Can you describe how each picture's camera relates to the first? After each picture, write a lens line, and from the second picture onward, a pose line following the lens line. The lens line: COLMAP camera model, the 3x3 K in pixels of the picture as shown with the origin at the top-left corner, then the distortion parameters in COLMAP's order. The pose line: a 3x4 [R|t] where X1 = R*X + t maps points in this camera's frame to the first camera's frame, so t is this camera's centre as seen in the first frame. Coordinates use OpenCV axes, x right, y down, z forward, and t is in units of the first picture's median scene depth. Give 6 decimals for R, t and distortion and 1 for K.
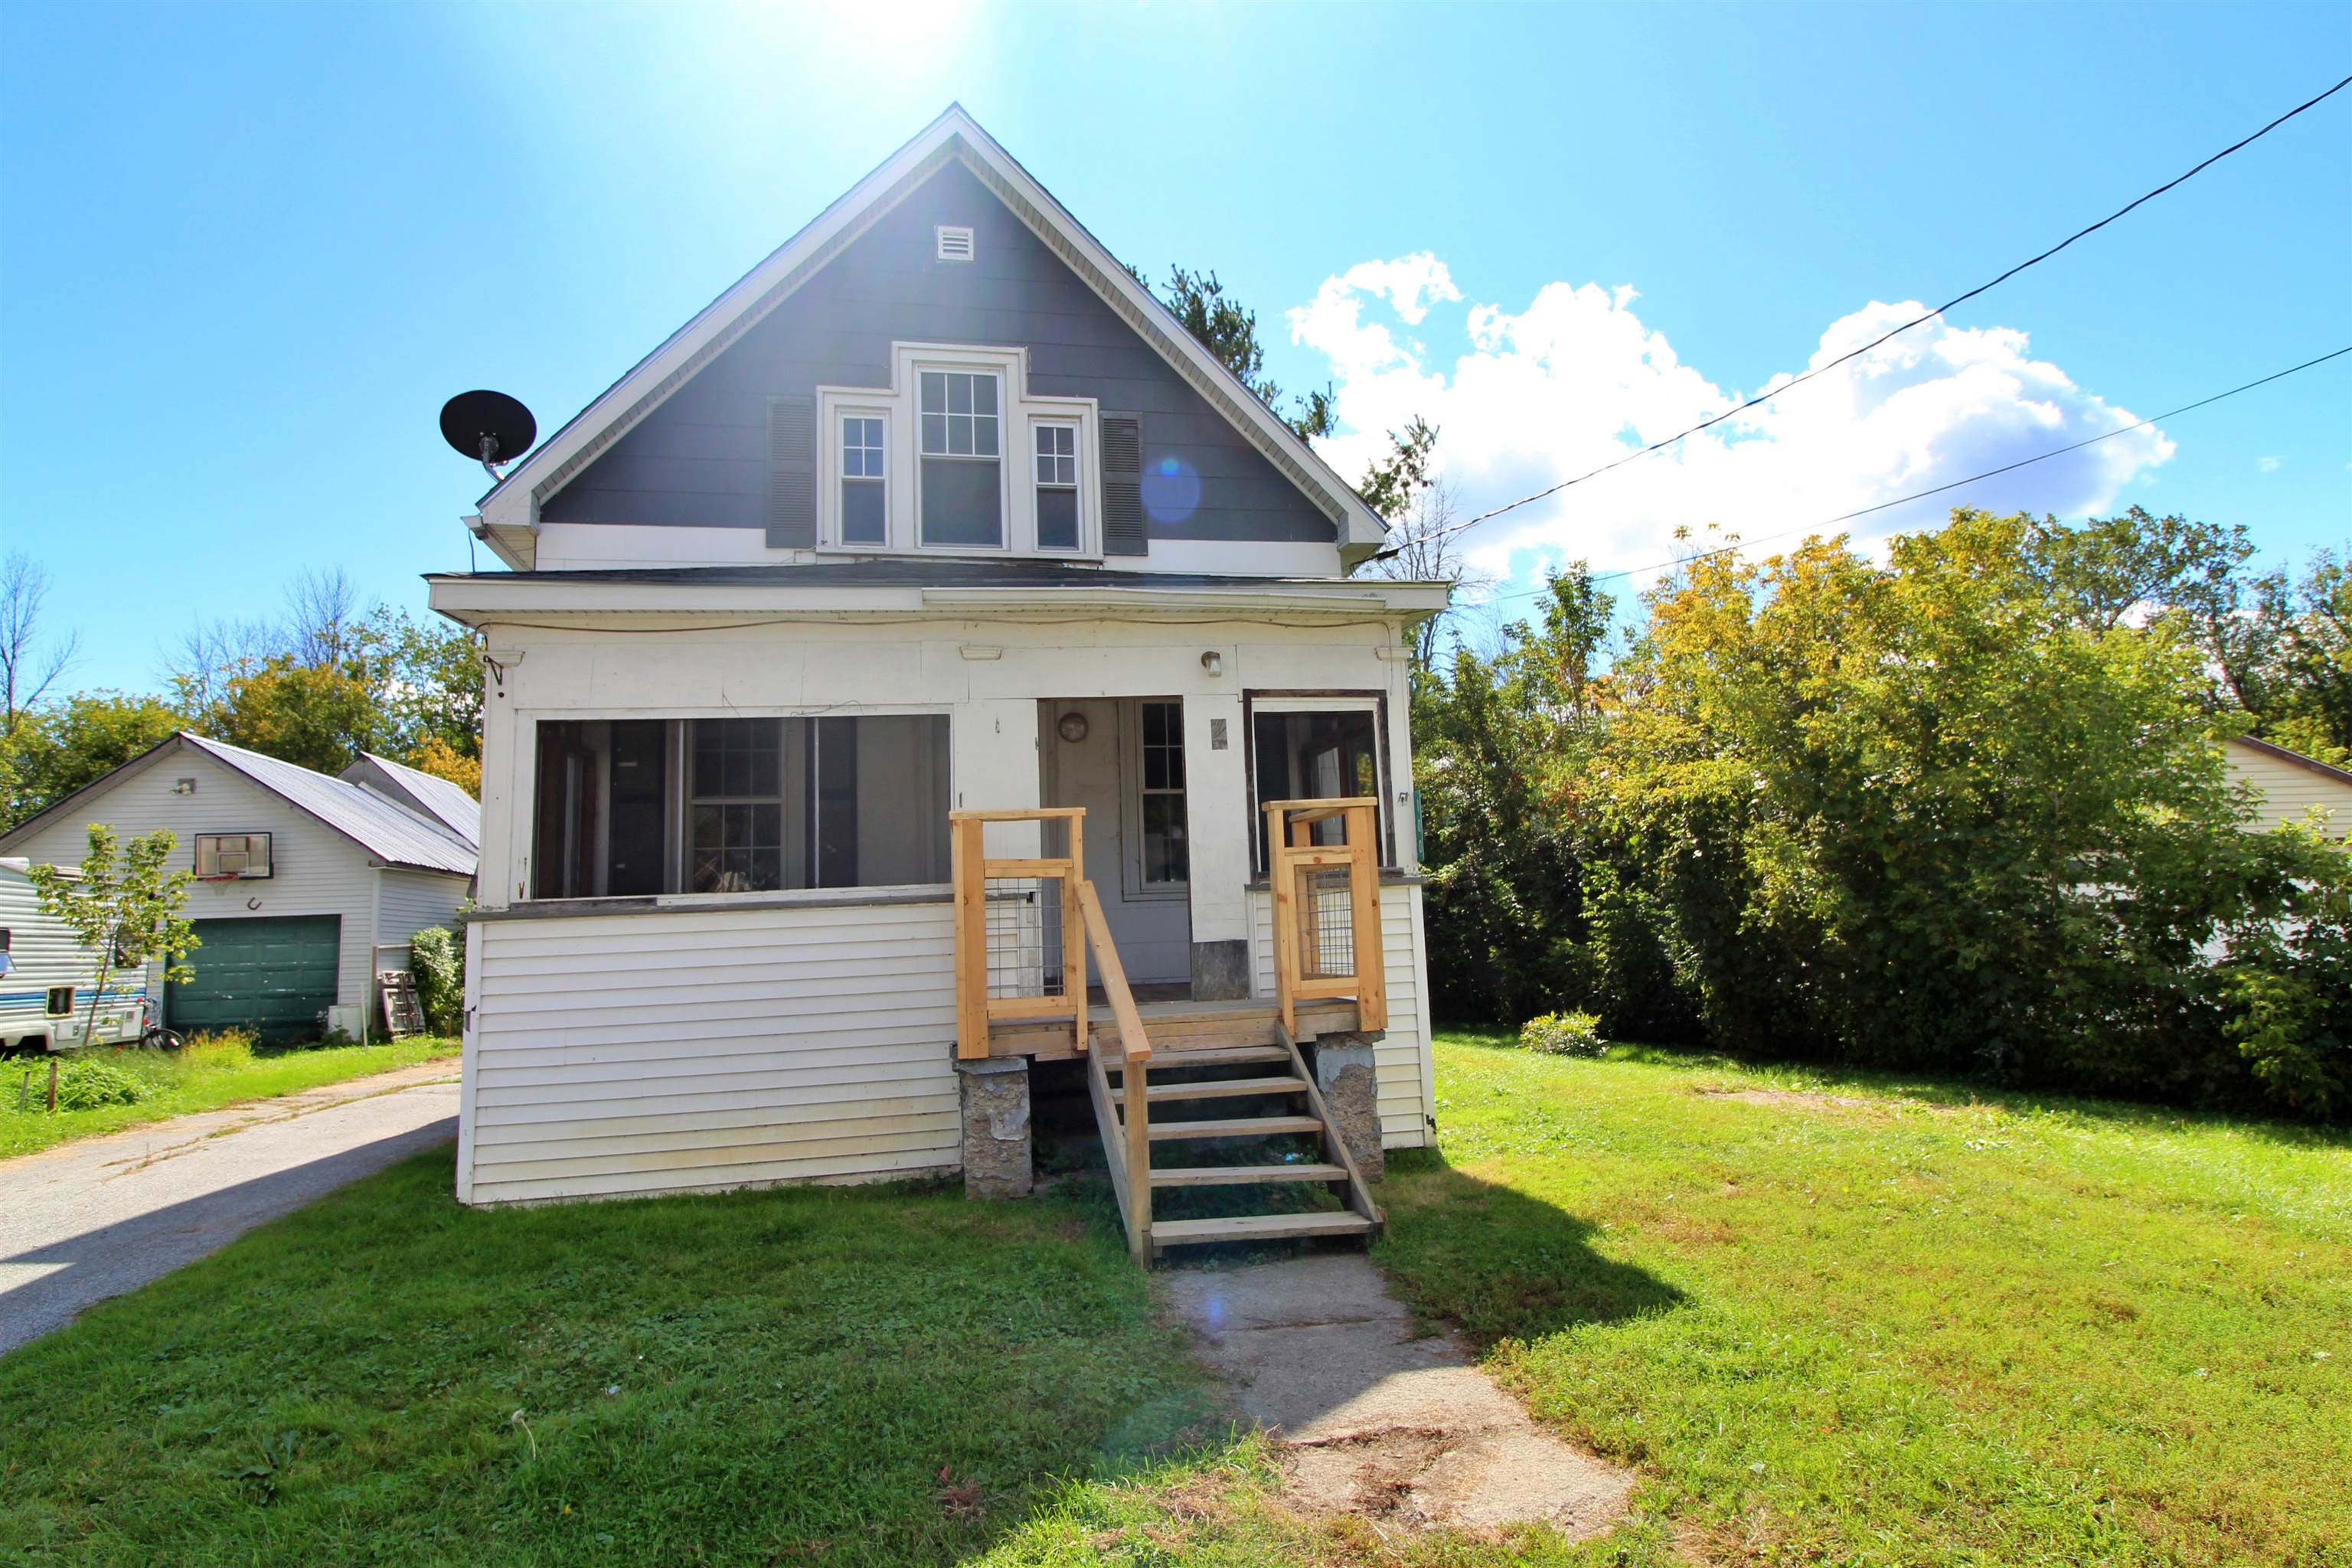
lens RADIAL K [[1331.8, 0, 1176.0], [0, 1331.8, 784.0], [0, 0, 1]] dist [-0.000883, -0.000847]
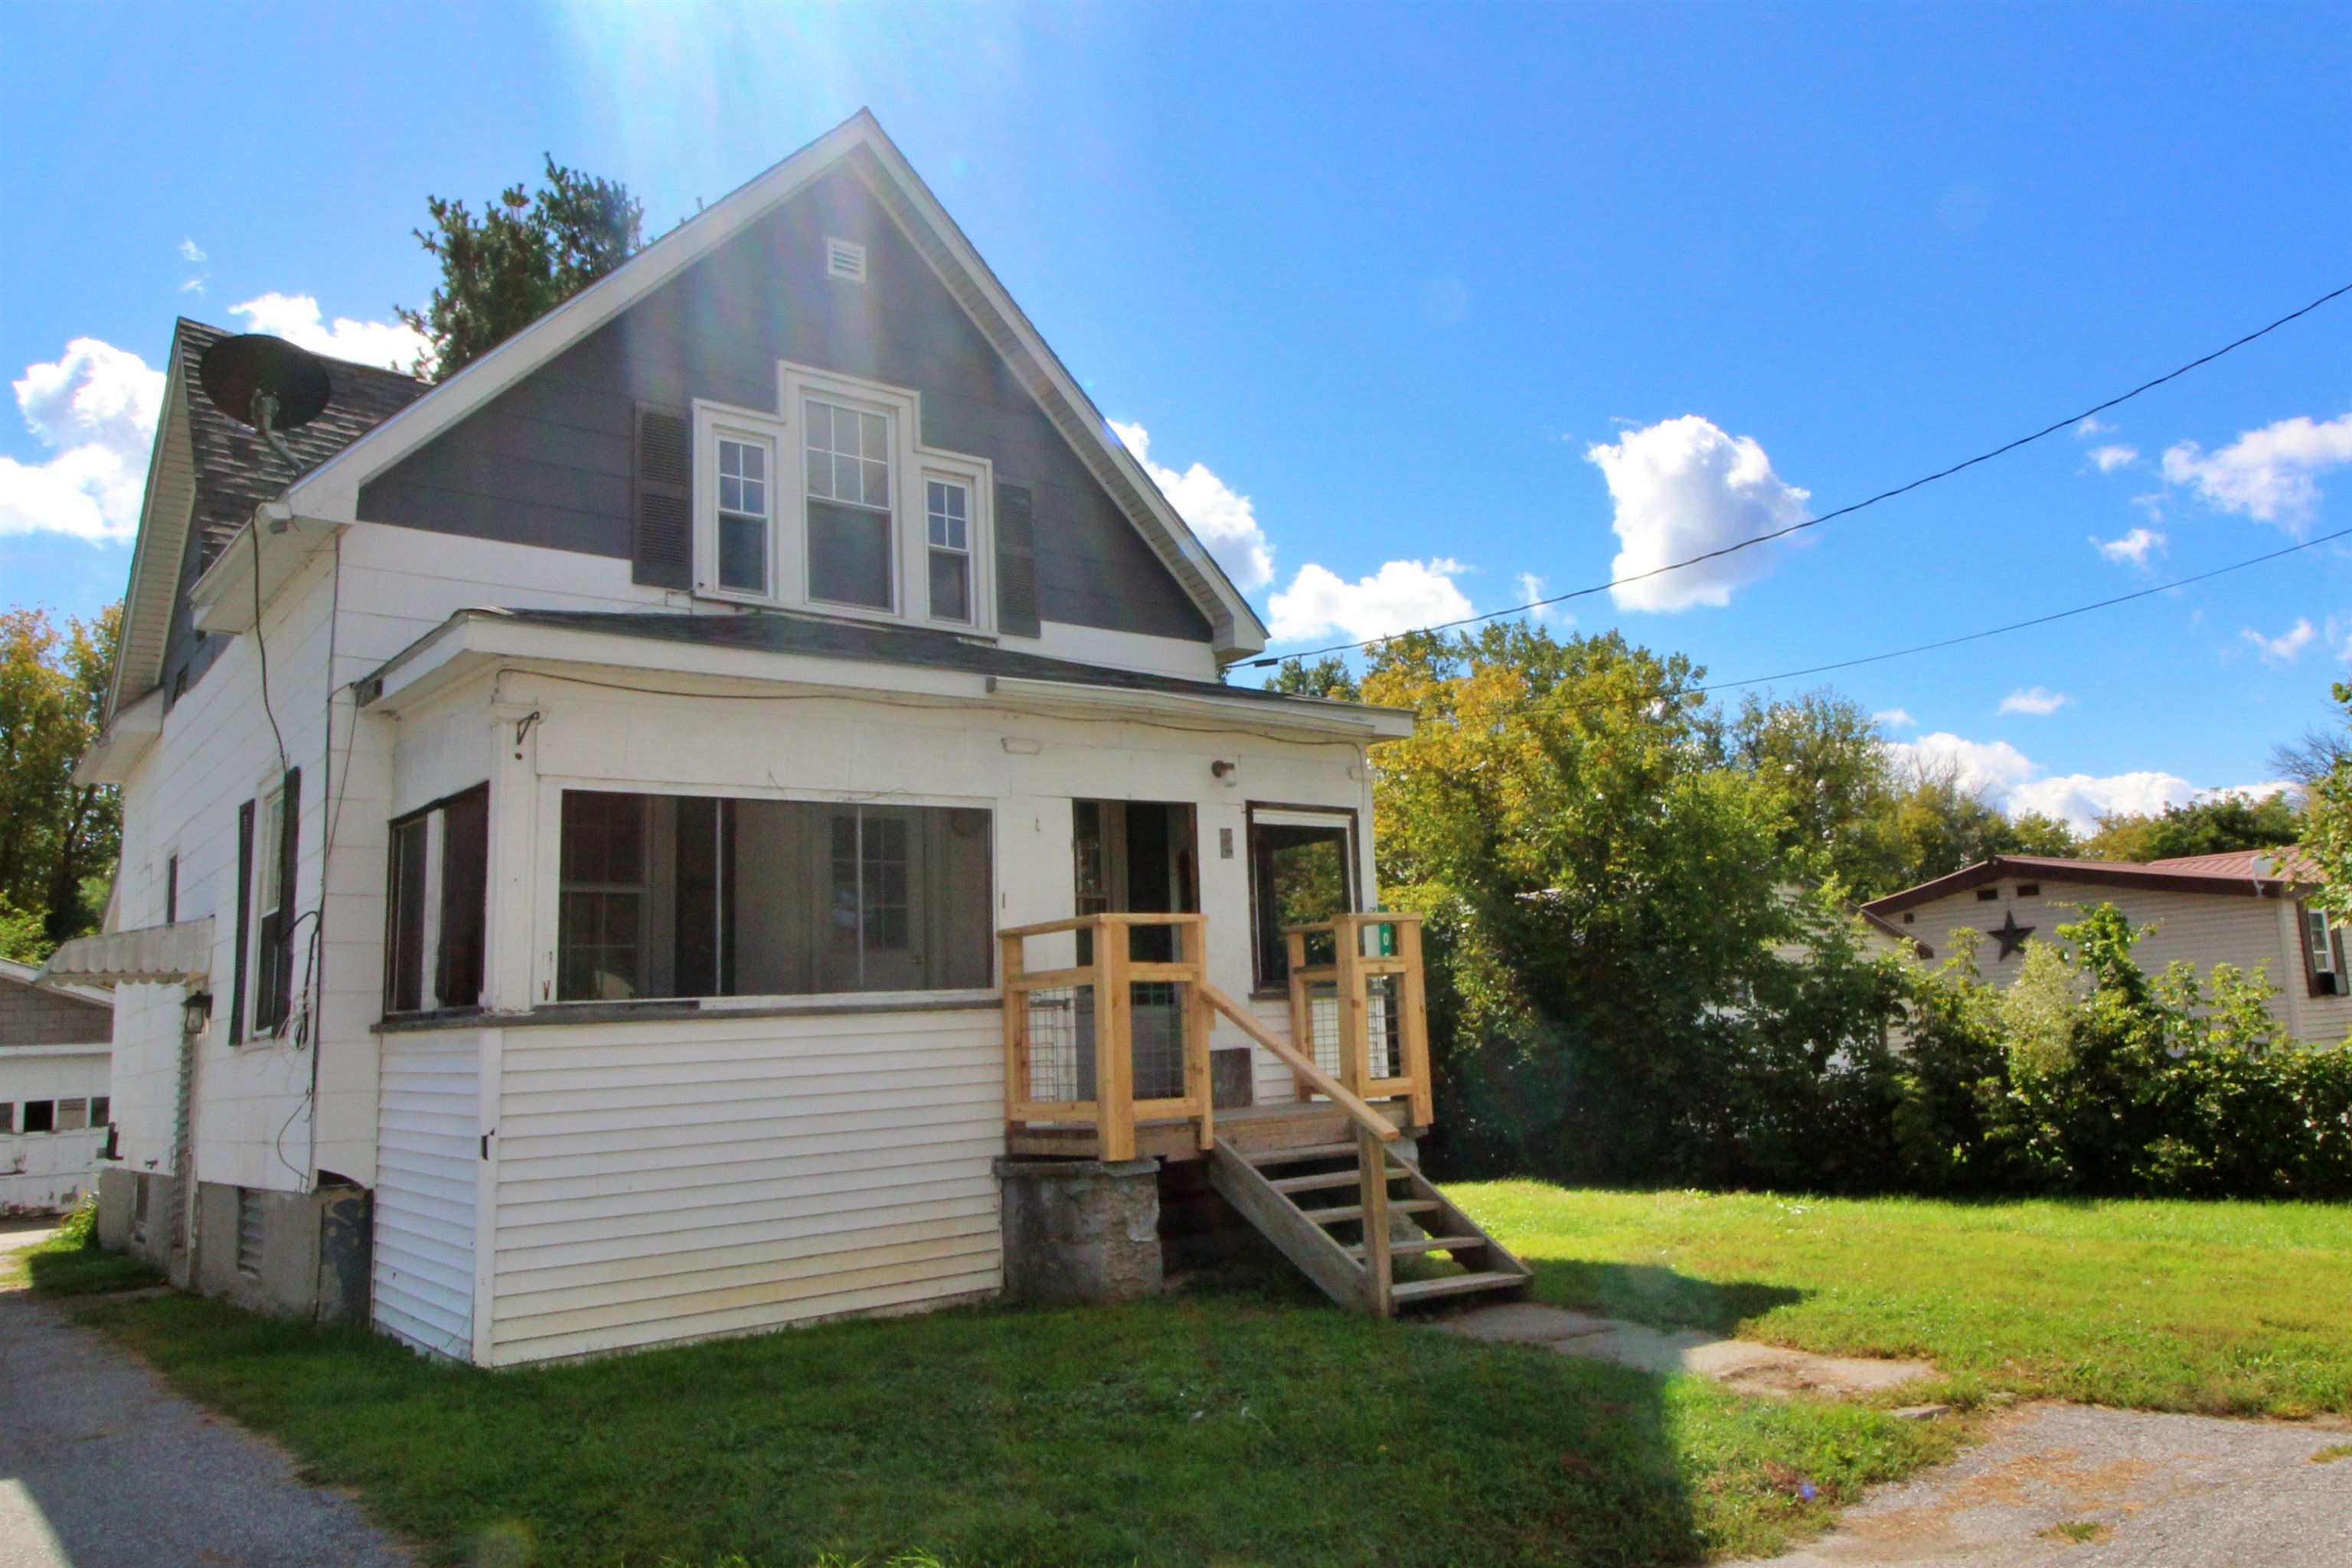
lens RADIAL K [[1975.1, 0, 1176.0], [0, 1975.1, 784.0], [0, 0, 1]] dist [-0.007057, -0.001038]
pose [[0.865108, 0.063245, 0.497582, -0.623316], [-0.038970, 0.997495, -0.059033, 0.006126], [-0.500069, 0.031679, 0.865406, -0.229205]]
